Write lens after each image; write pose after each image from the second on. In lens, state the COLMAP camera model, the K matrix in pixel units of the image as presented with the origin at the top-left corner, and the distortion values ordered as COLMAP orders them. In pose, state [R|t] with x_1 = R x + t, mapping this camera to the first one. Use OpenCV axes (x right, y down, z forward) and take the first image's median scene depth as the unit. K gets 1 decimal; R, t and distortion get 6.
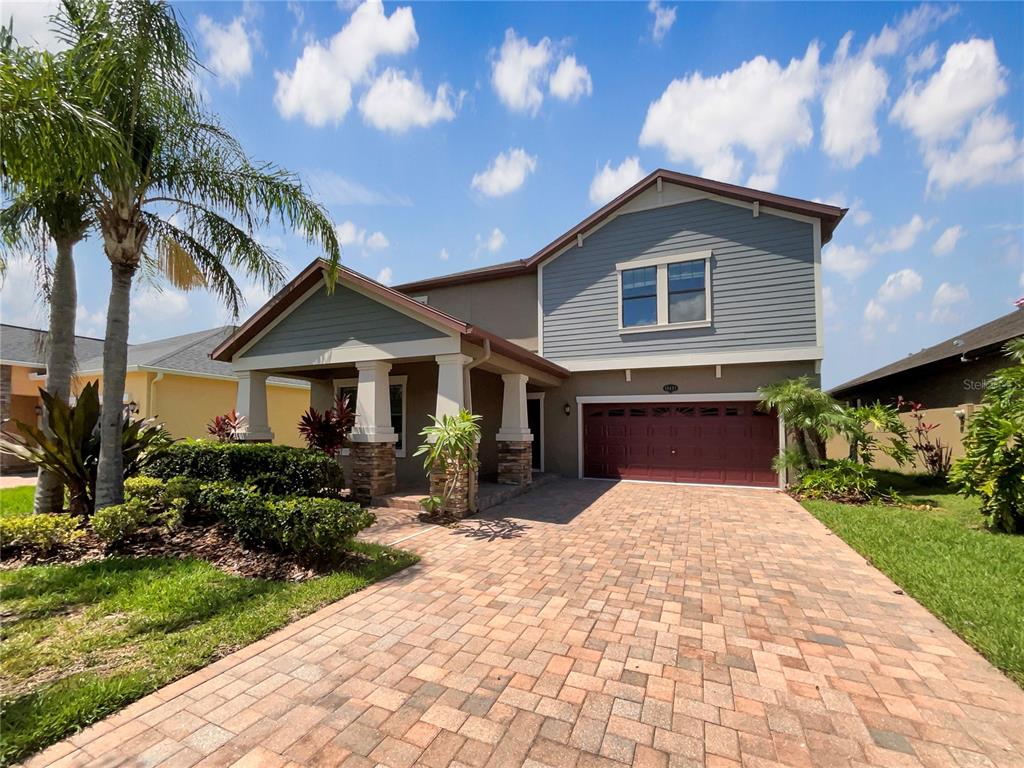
lens RADIAL K [[421.5, 0, 511.4], [0, 421.5, 401.6], [0, 0, 1]] dist [0.007636, 0.000273]
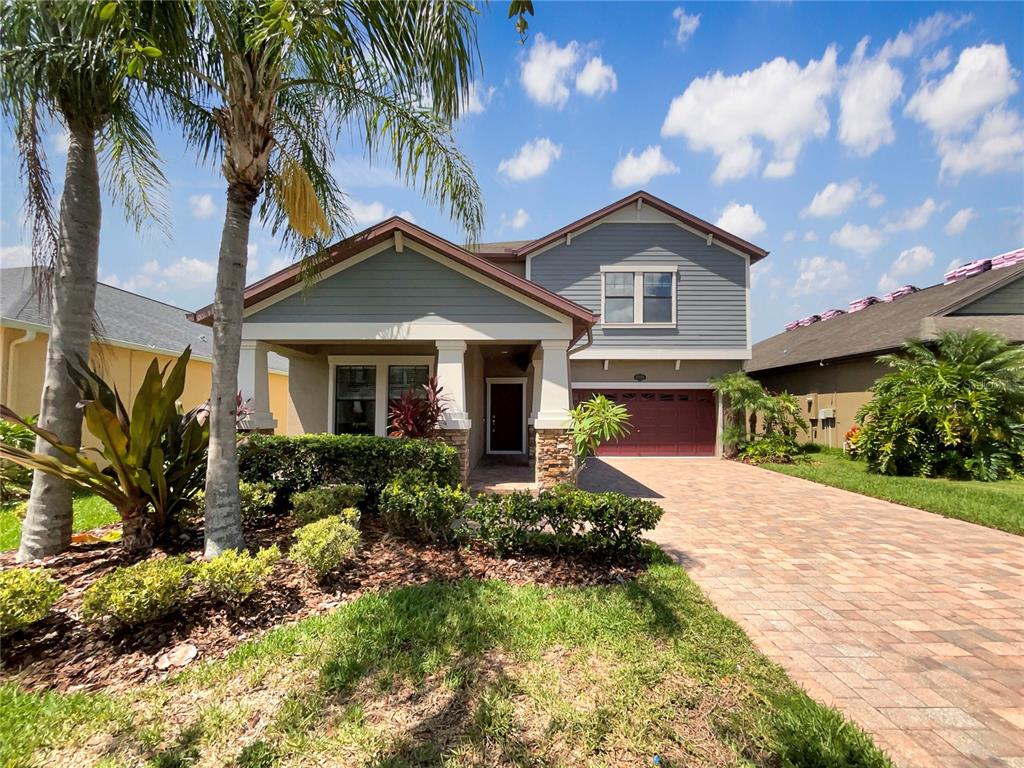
lens RADIAL K [[407.4, 0, 512.0], [0, 407.4, 384.0], [0, 0, 1]] dist [0.002890, 0.000007]
pose [[0.913587, 0.020984, 0.406102, -0.470194], [-0.020613, 0.999774, -0.005288, 0.000935], [-0.406121, -0.003539, 0.913812, 0.116605]]
